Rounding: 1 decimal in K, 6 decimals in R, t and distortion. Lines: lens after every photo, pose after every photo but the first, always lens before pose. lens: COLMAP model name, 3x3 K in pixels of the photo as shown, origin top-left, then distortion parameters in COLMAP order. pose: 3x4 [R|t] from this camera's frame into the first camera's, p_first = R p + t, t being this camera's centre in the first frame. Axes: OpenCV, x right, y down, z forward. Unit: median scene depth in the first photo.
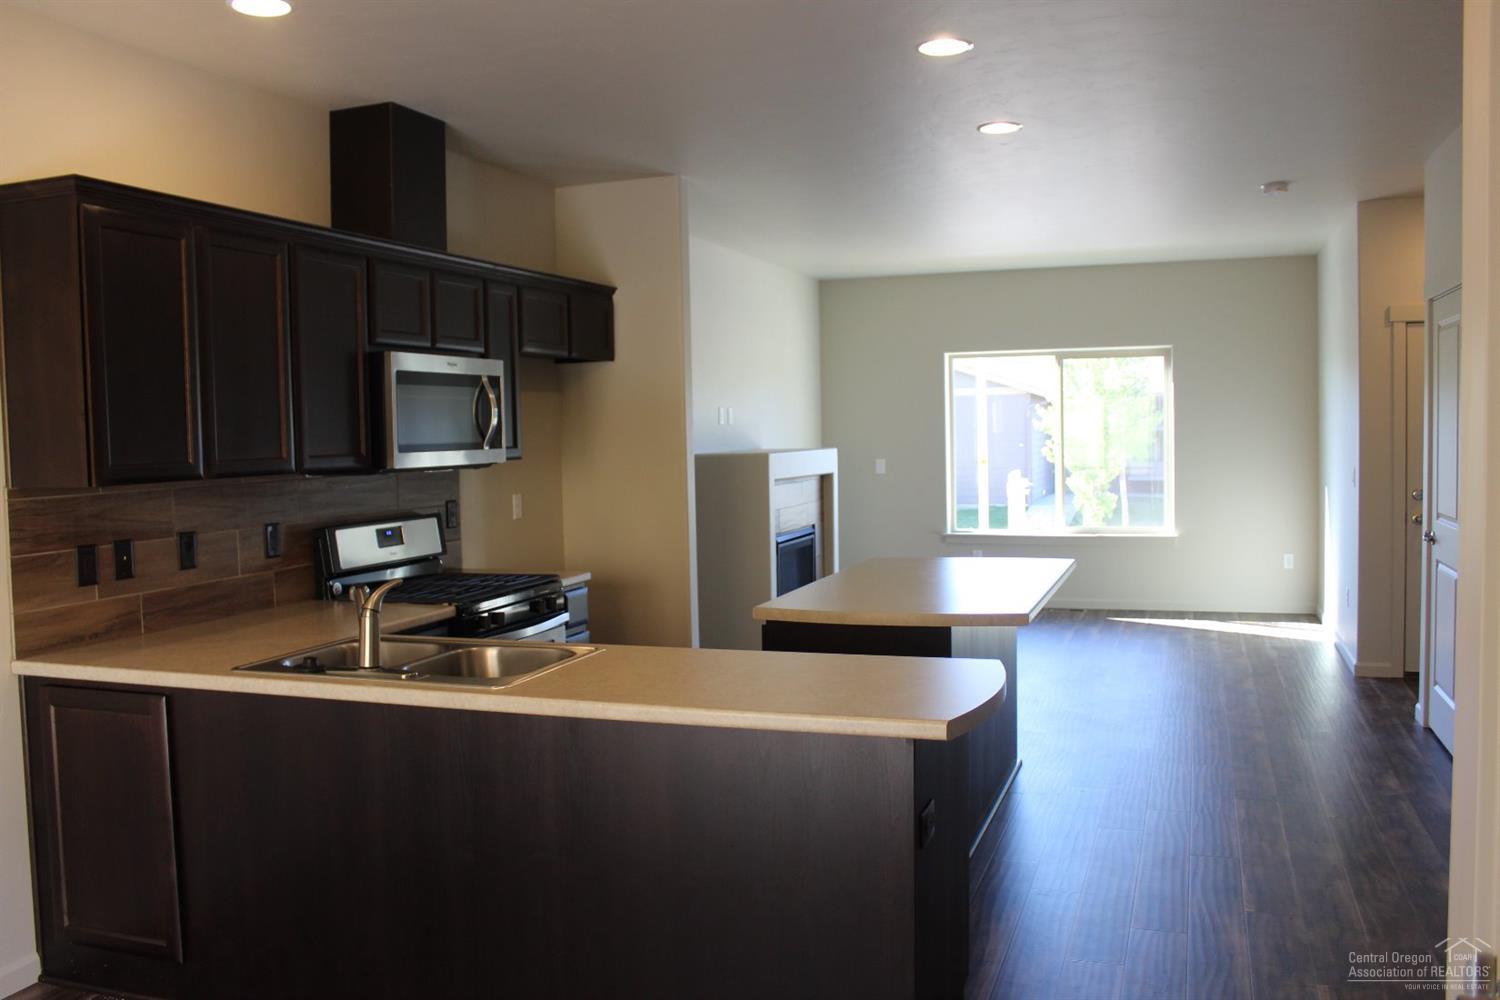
lens RADIAL K [[1241.9, 0, 738.0], [0, 1241.9, 518.2], [0, 0, 1]] dist [-0.180969, 0.187583]
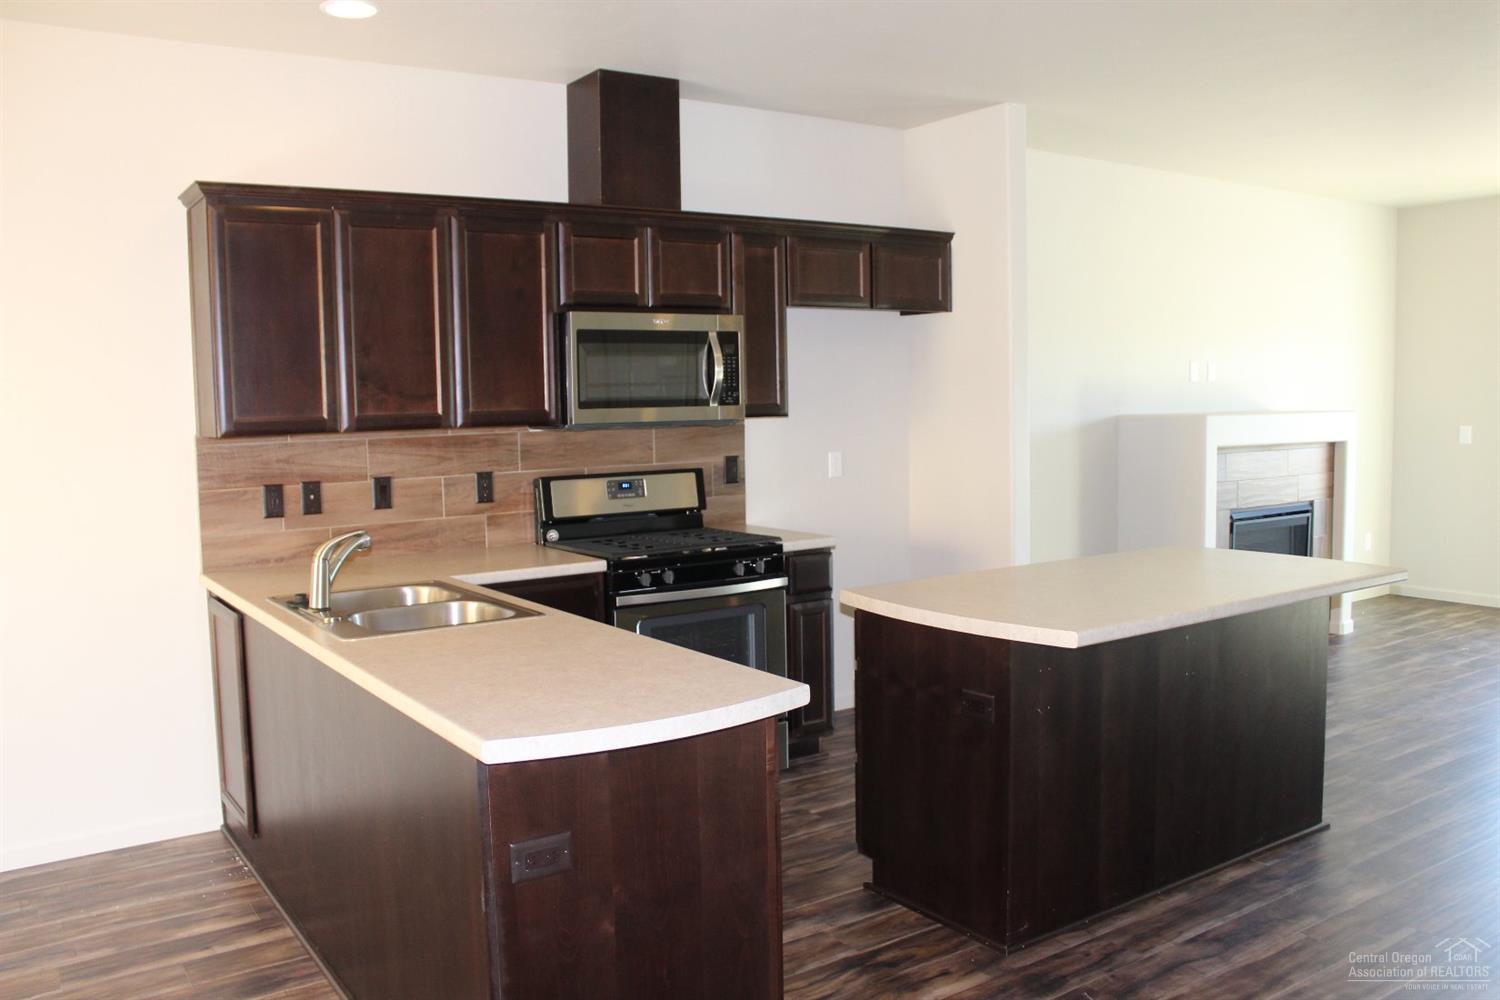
lens RADIAL K [[1241.9, 0, 738.0], [0, 1241.9, 518.2], [0, 0, 1]] dist [-0.180969, 0.187583]
pose [[0.810756, 0.070389, -0.581137, 0.505685], [-0.043597, 0.997248, 0.059967, -0.034406], [0.583758, -0.023283, 0.811594, 0.257049]]
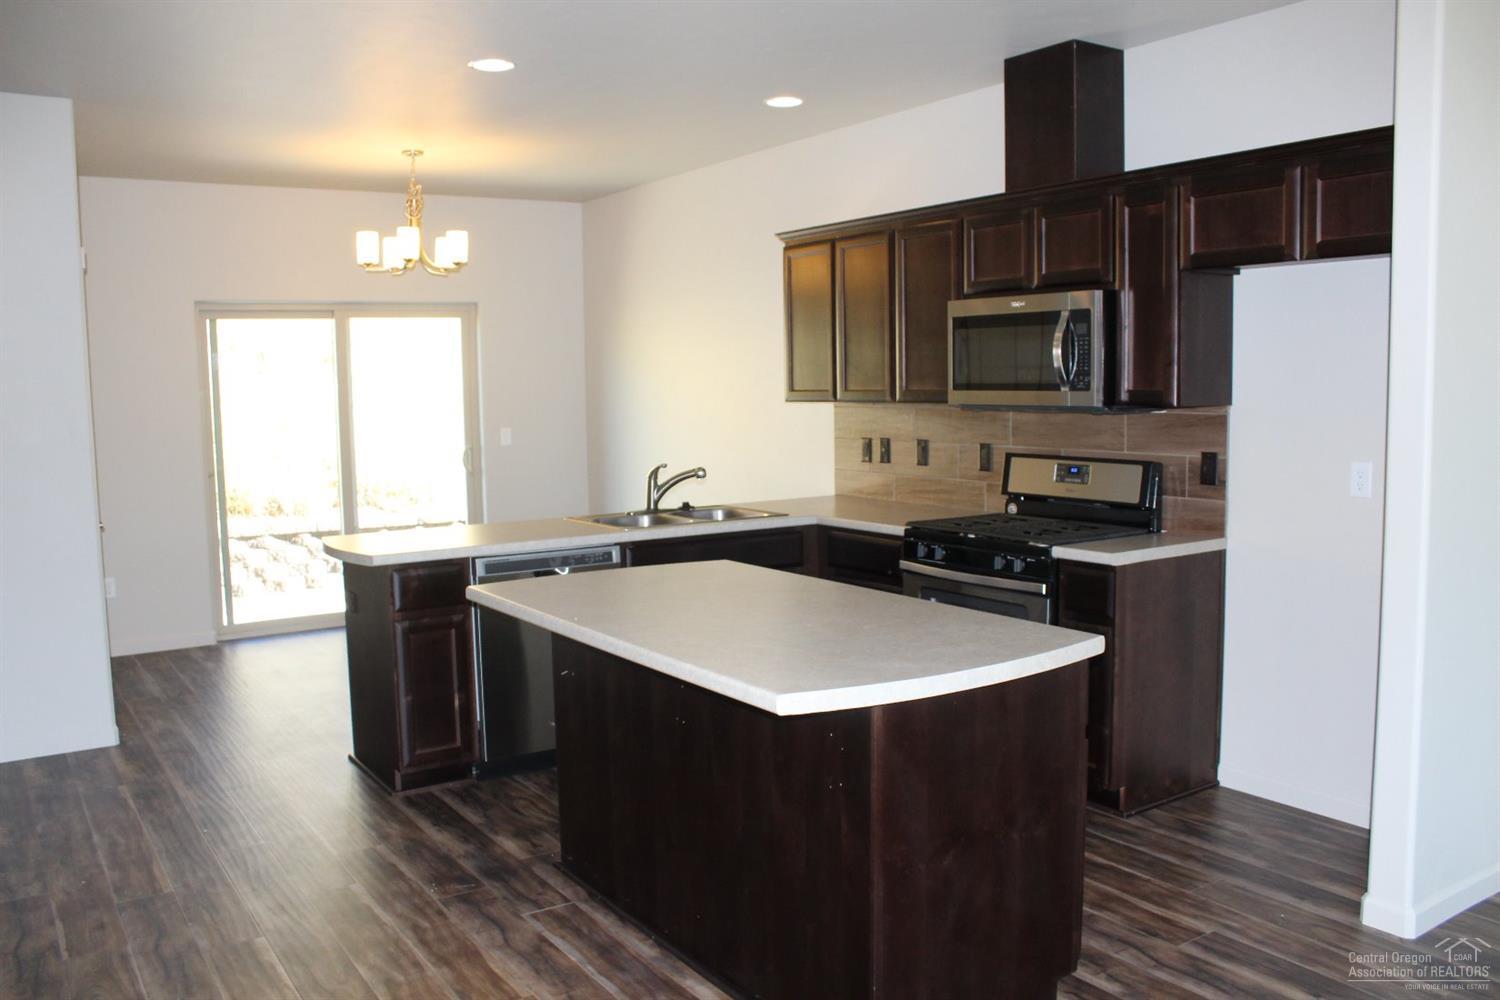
lens RADIAL K [[1241.9, 0, 738.0], [0, 1241.9, 518.2], [0, 0, 1]] dist [-0.180969, 0.187583]
pose [[-0.588104, 0.123162, -0.799353, 0.865716], [-0.025728, 0.984988, 0.170692, -0.143432], [0.808376, 0.120950, -0.576107, 1.710007]]
